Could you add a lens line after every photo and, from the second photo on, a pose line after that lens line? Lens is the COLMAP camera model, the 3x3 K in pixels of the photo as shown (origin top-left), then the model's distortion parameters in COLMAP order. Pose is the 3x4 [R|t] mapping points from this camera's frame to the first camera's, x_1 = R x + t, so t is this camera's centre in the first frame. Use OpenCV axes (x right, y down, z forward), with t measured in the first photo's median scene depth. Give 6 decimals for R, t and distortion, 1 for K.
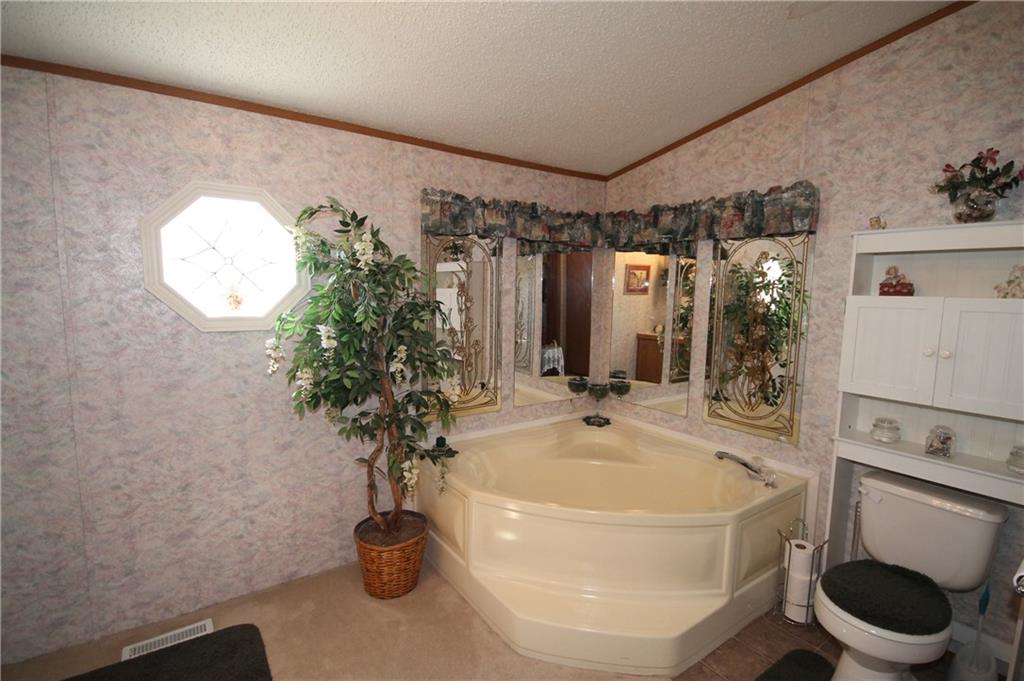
lens RADIAL K [[481.6, 0, 511.0], [0, 481.6, 344.5], [0, 0, 1]] dist [0.007557, -0.008182]
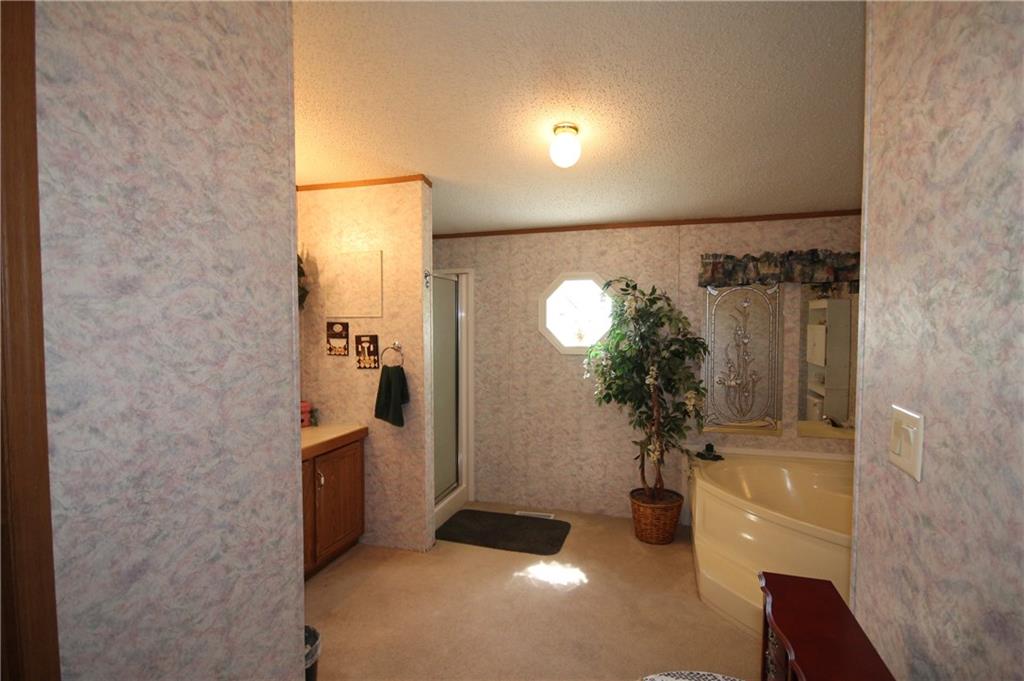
lens RADIAL K [[481.6, 0, 517.2], [0, 481.6, 347.6], [0, 0, 1]] dist [0.007557, -0.008182]
pose [[0.622227, 0.019350, -0.782598, 0.653574], [-0.076599, 0.996402, -0.036266, 0.028420], [0.779080, 0.082512, 0.621471, -0.257222]]
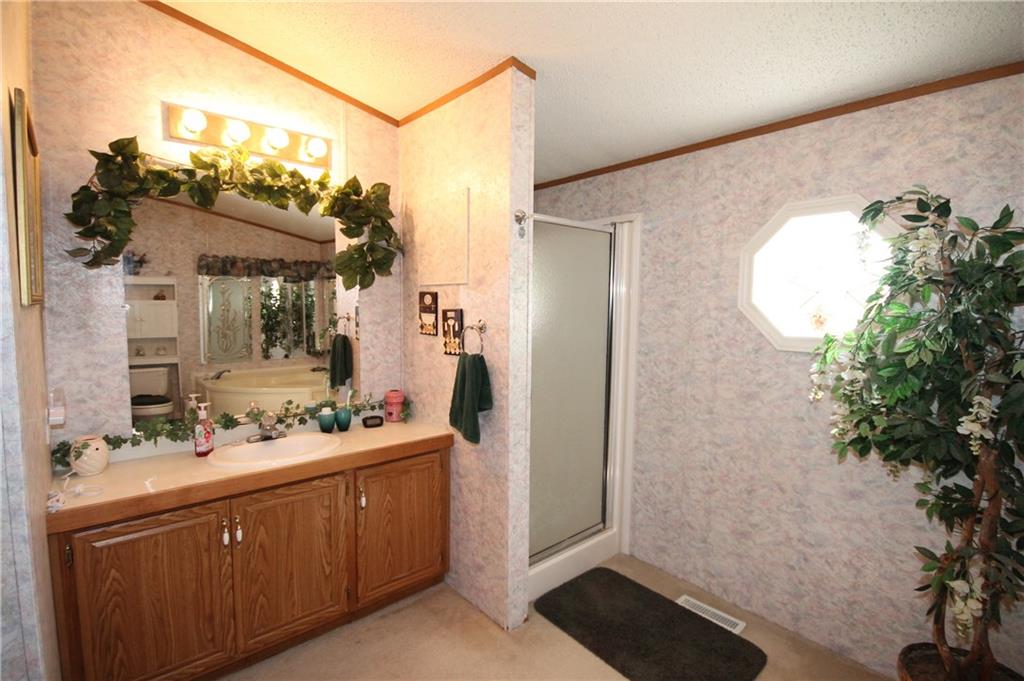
lens RADIAL K [[481.6, 0, 515.6], [0, 481.6, 345.1], [0, 0, 1]] dist [0.007557, -0.008182]
pose [[0.113268, 0.068071, -0.991230, 0.302065], [-0.120907, 0.991180, 0.054251, -0.022947], [0.986180, 0.113702, 0.120499, 0.307505]]
